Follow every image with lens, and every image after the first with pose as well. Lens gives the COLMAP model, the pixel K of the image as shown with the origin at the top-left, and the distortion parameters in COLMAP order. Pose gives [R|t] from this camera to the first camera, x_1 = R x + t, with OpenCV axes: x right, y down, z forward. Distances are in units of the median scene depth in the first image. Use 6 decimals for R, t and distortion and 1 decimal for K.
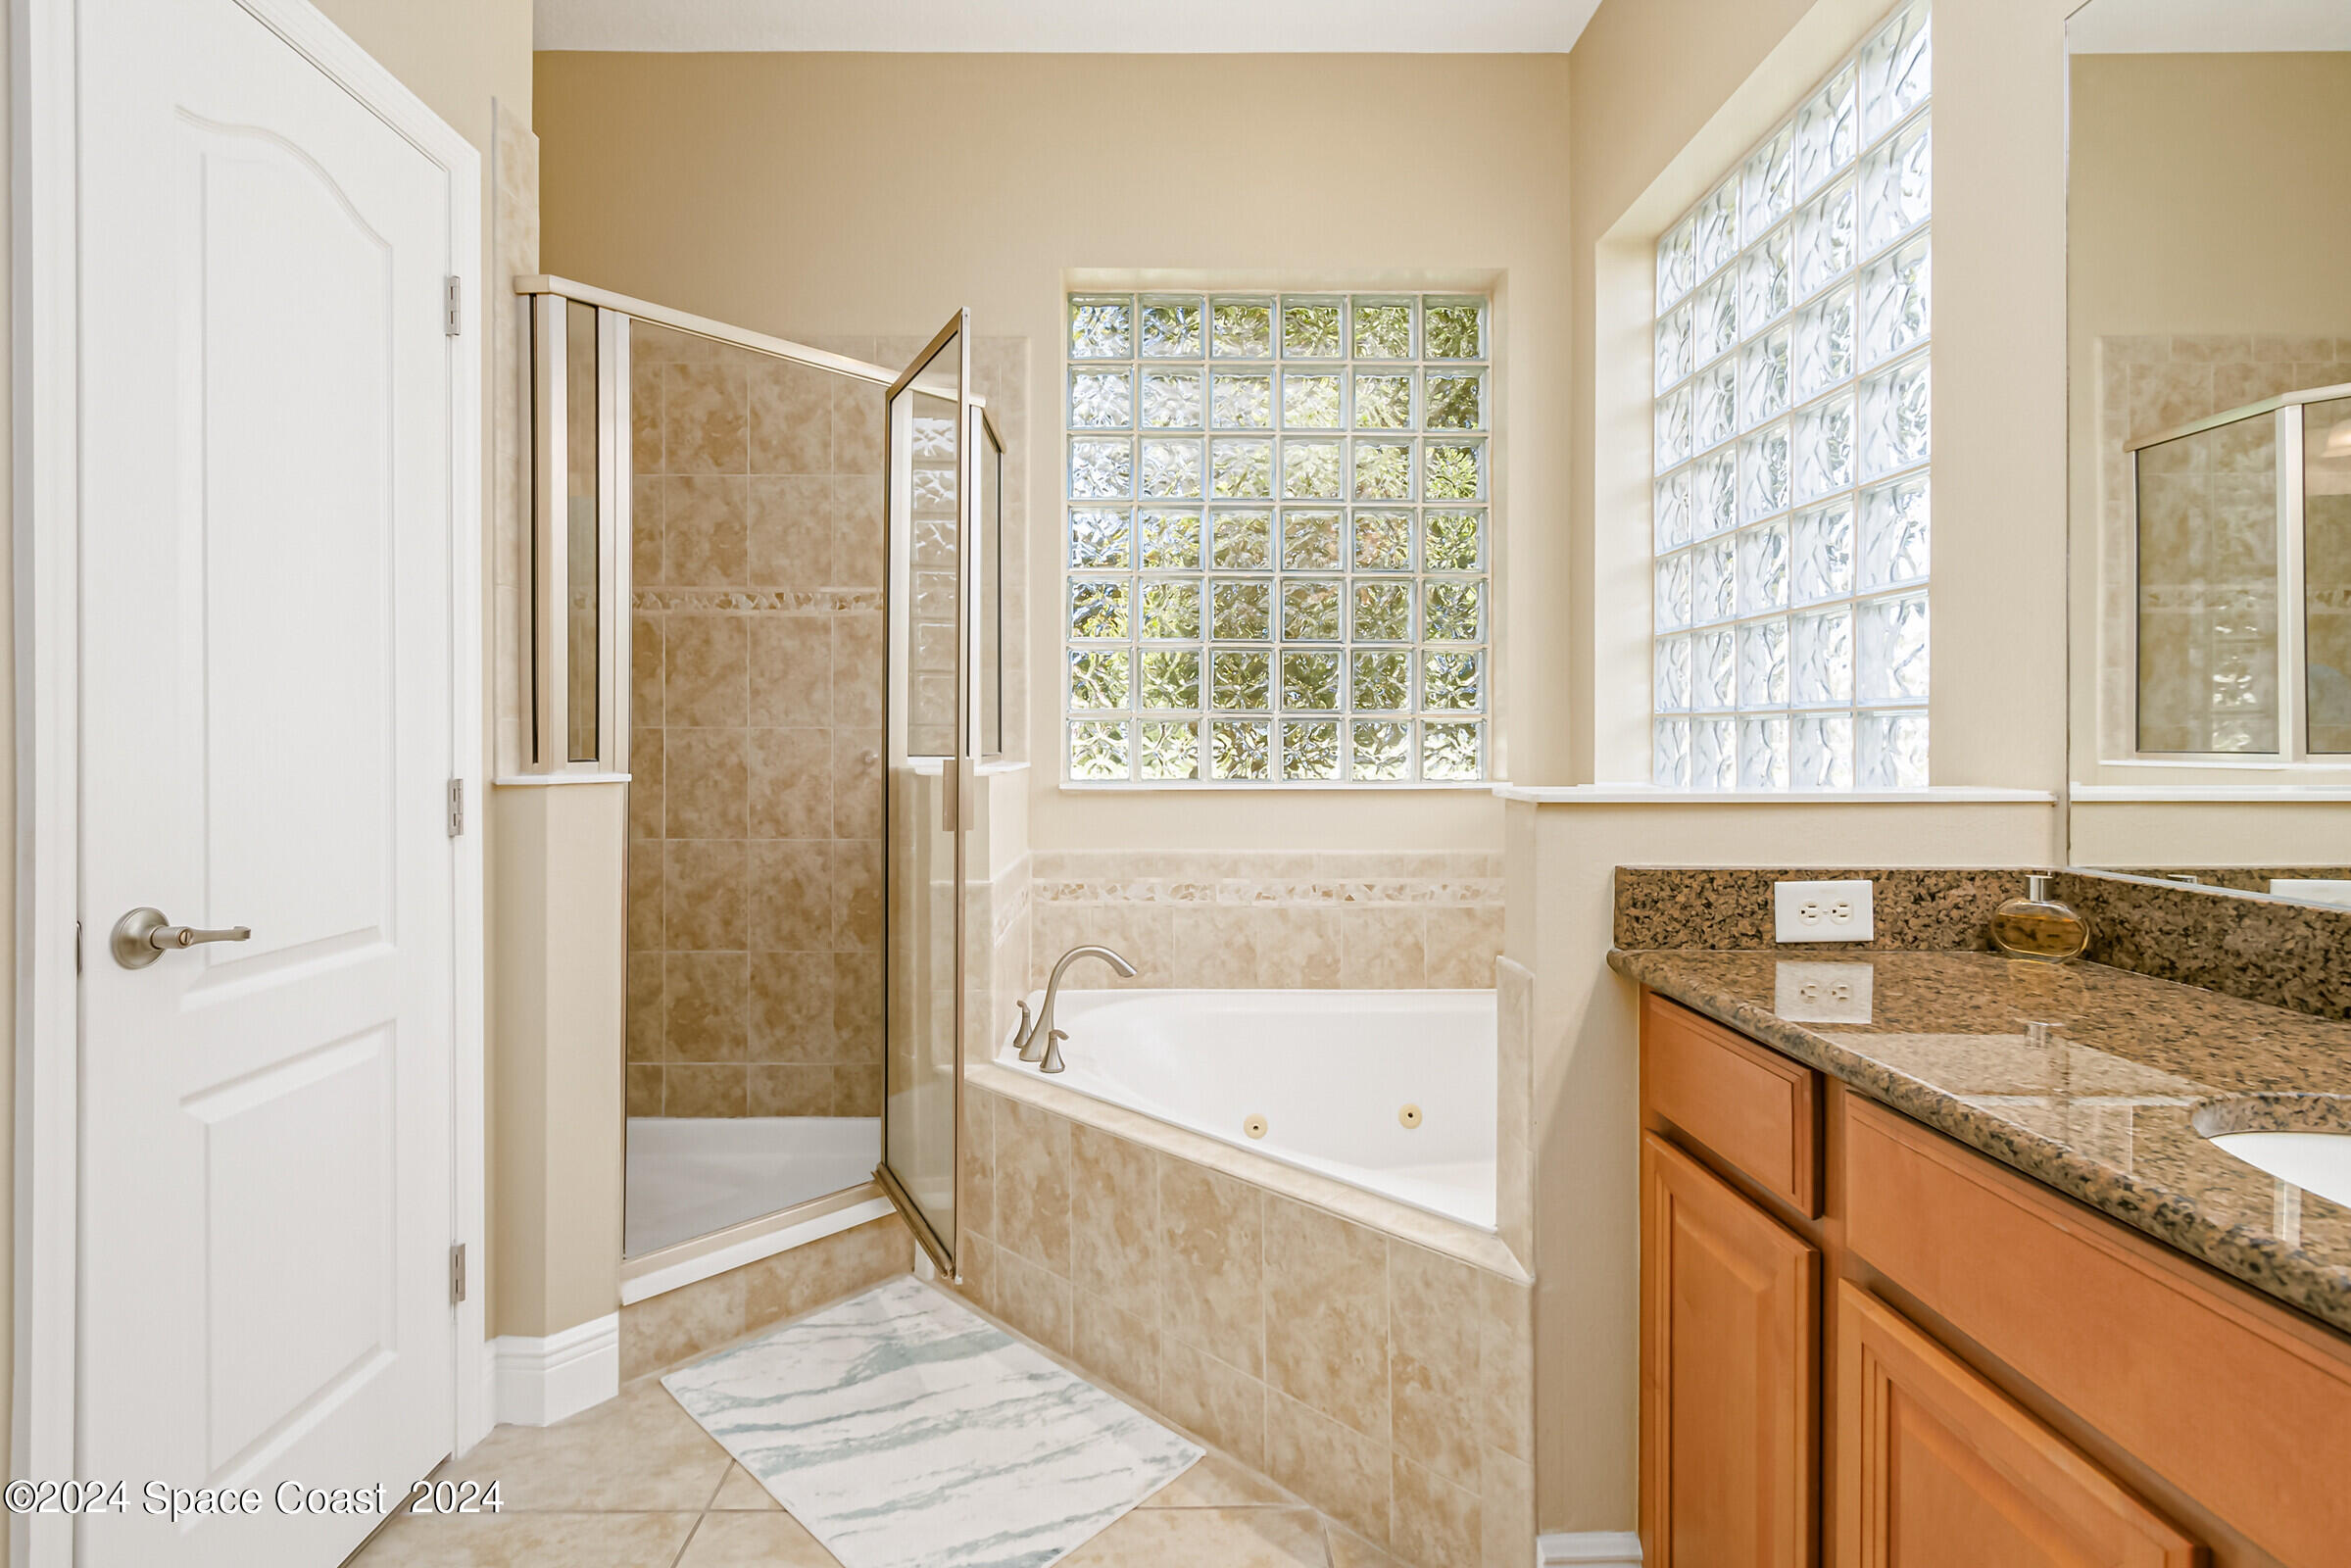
lens RADIAL K [[1131.2, 0, 1145.9], [0, 1131.2, 739.1], [0, 0, 1]] dist [0.003403, 0.000212]
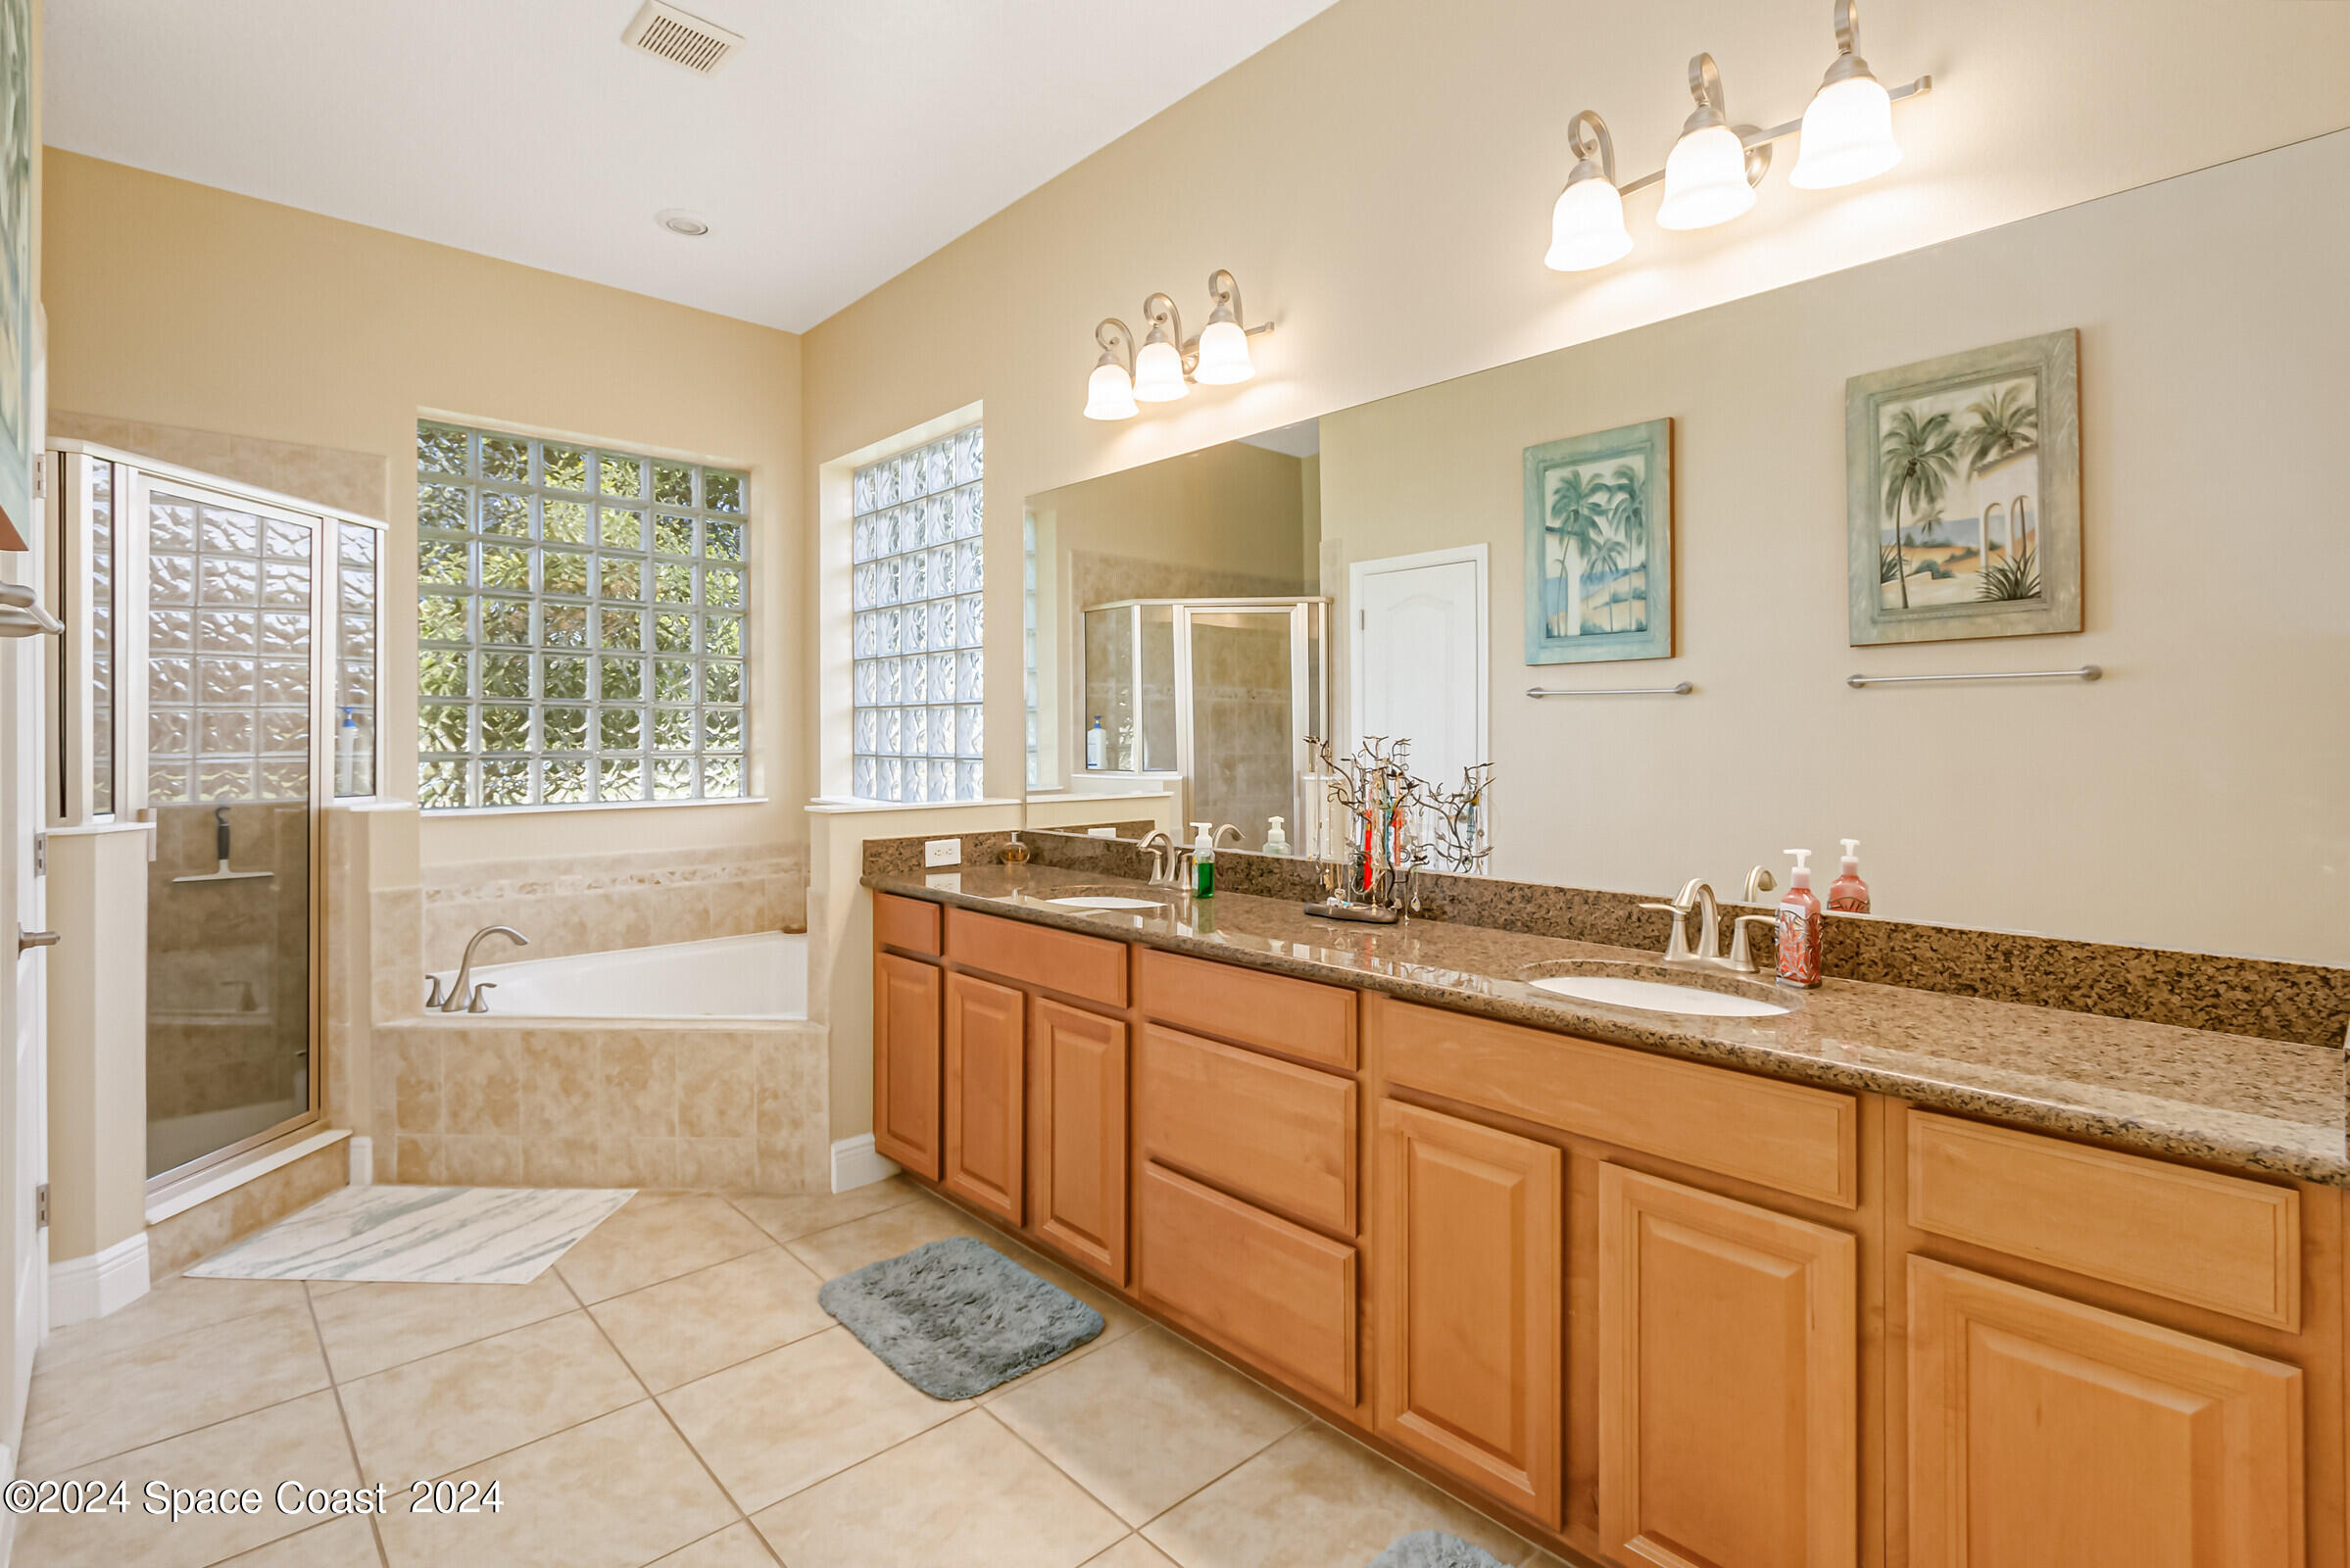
lens RADIAL K [[1130.7, 0, 1145.4], [0, 1130.7, 739.1], [0, 0, 1]] dist [0.003403, 0.000212]
pose [[0.755166, -0.003799, 0.655523, -0.435058], [0.004045, 0.999991, 0.001134, -0.060755], [-0.655521, 0.001795, 0.755175, -0.733061]]
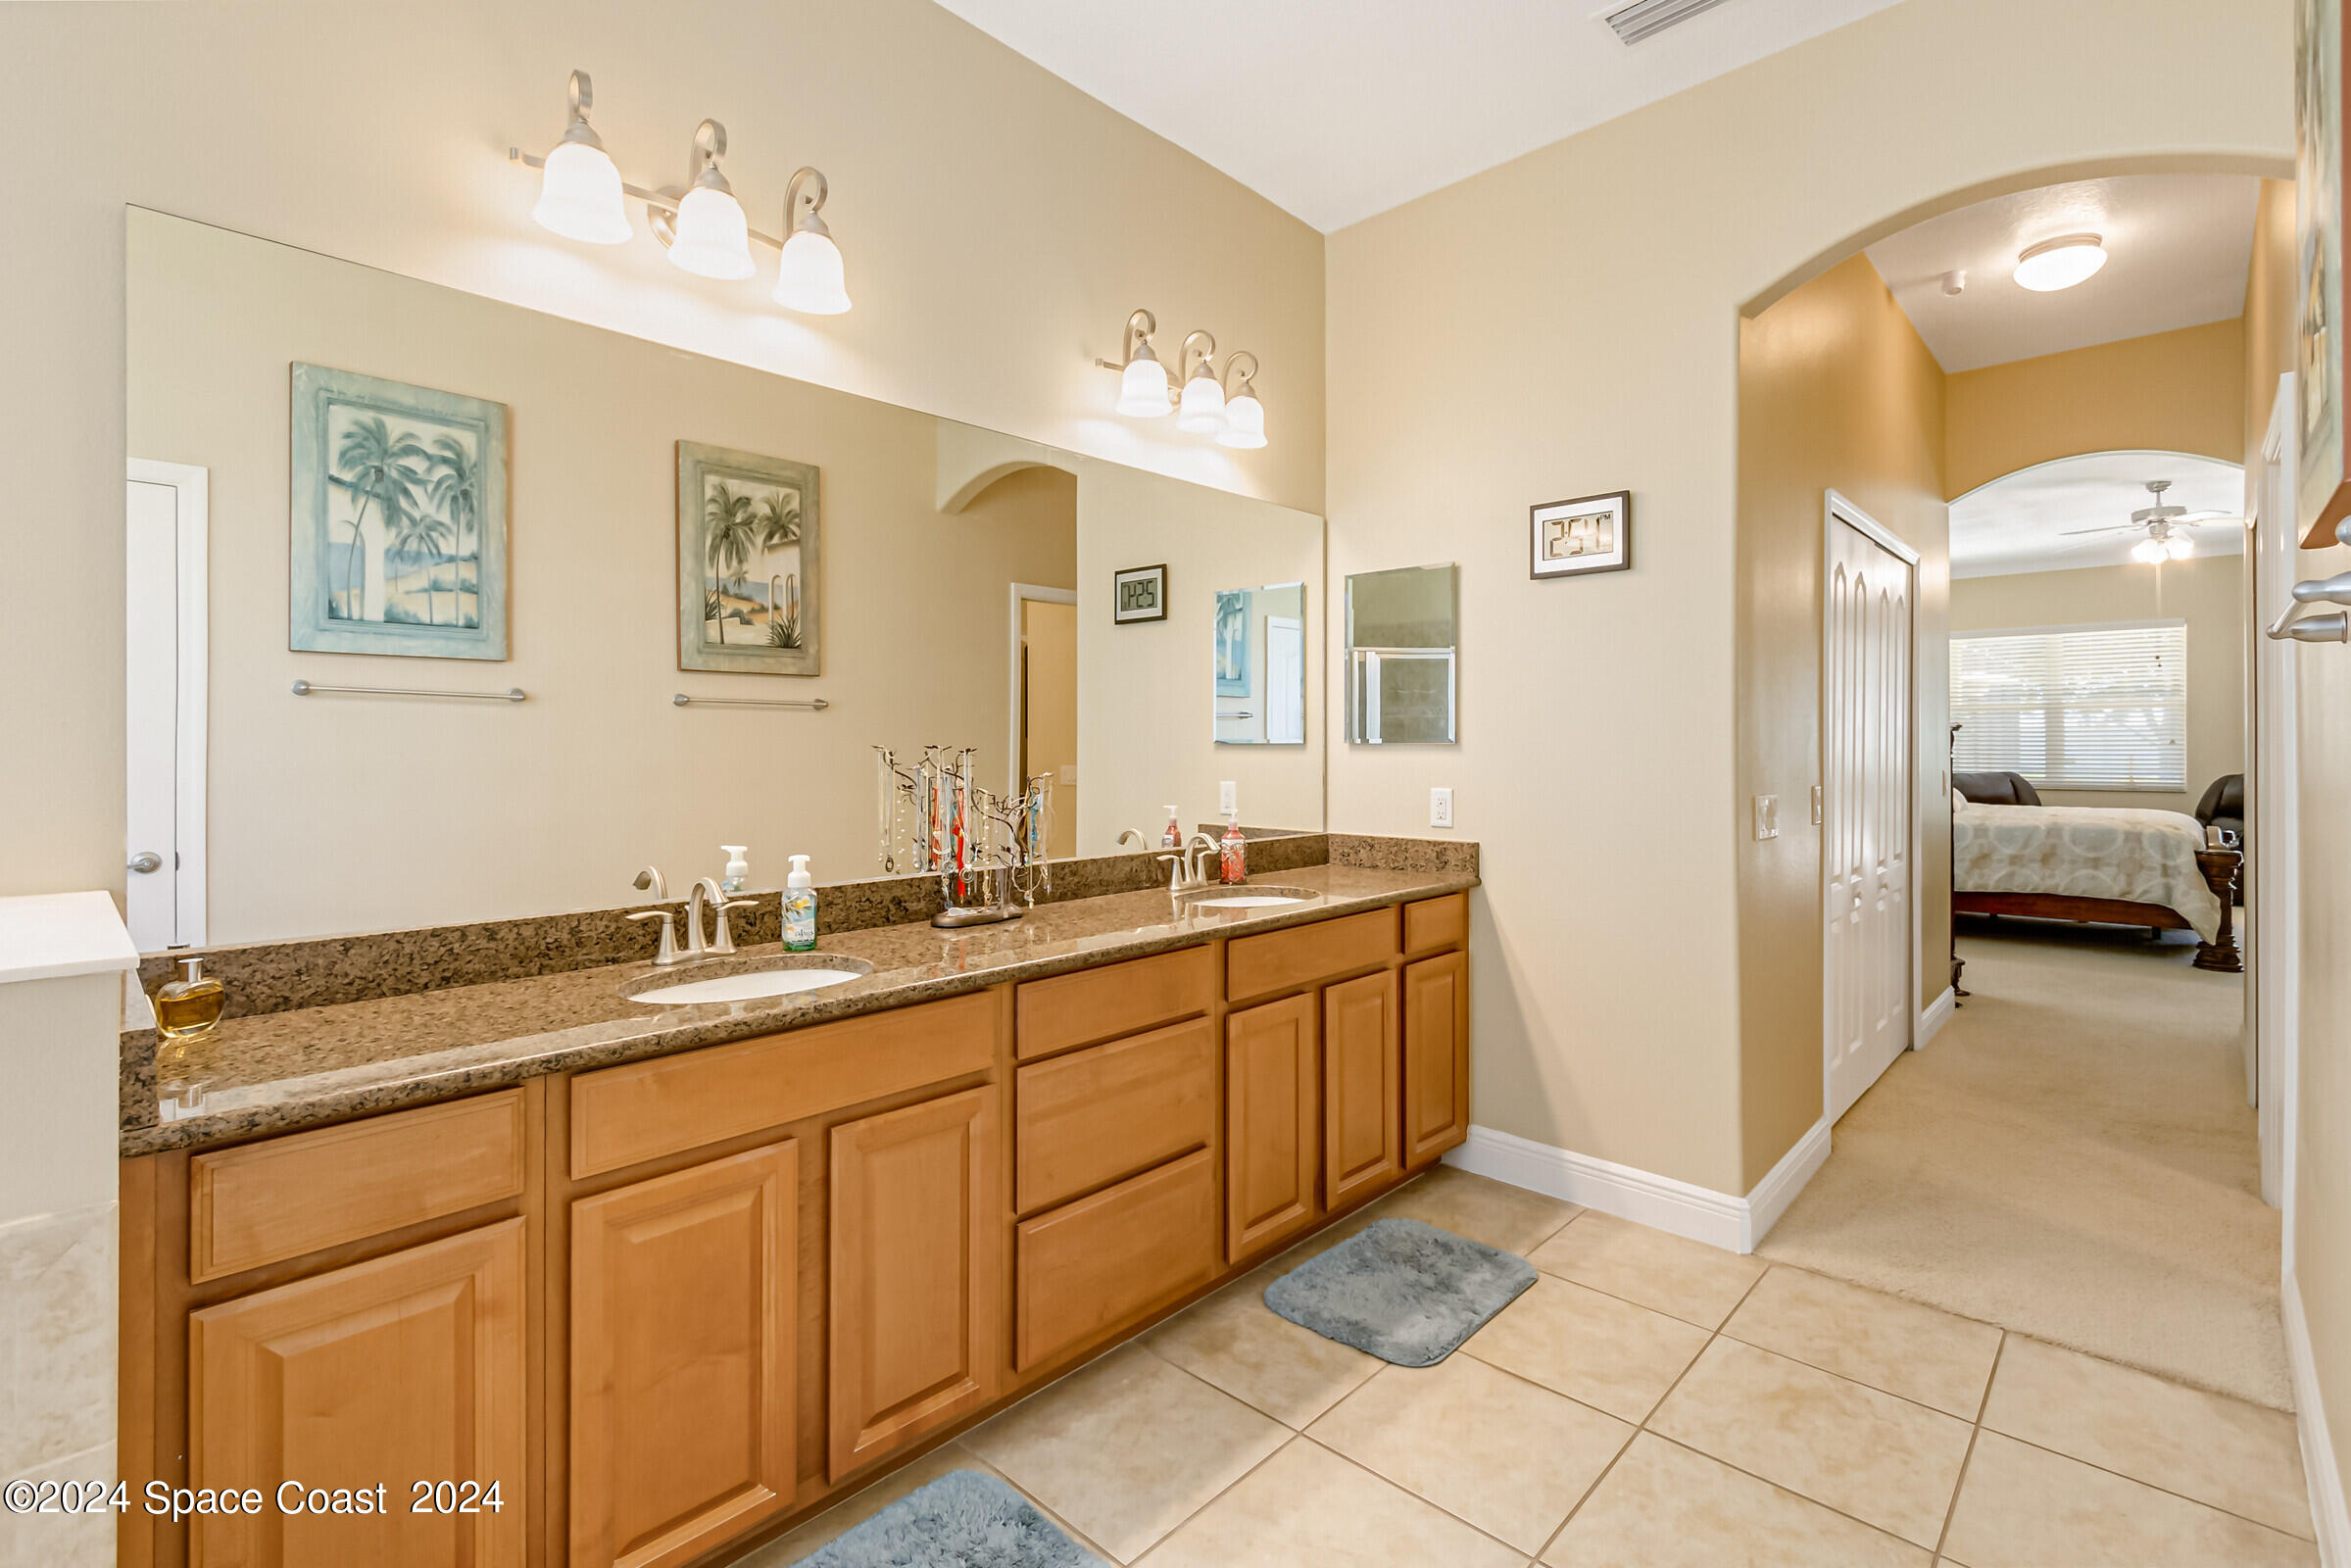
lens RADIAL K [[1080.7, 0, 1174.6], [0, 1080.7, 745.2], [0, 0, 1]] dist [0.000441, -0.000102]
pose [[-0.732999, -0.001396, 0.680229, -0.444859], [-0.001934, 0.999998, -0.000031, -0.063174], [-0.680227, -0.001338, -0.733000, 0.730667]]
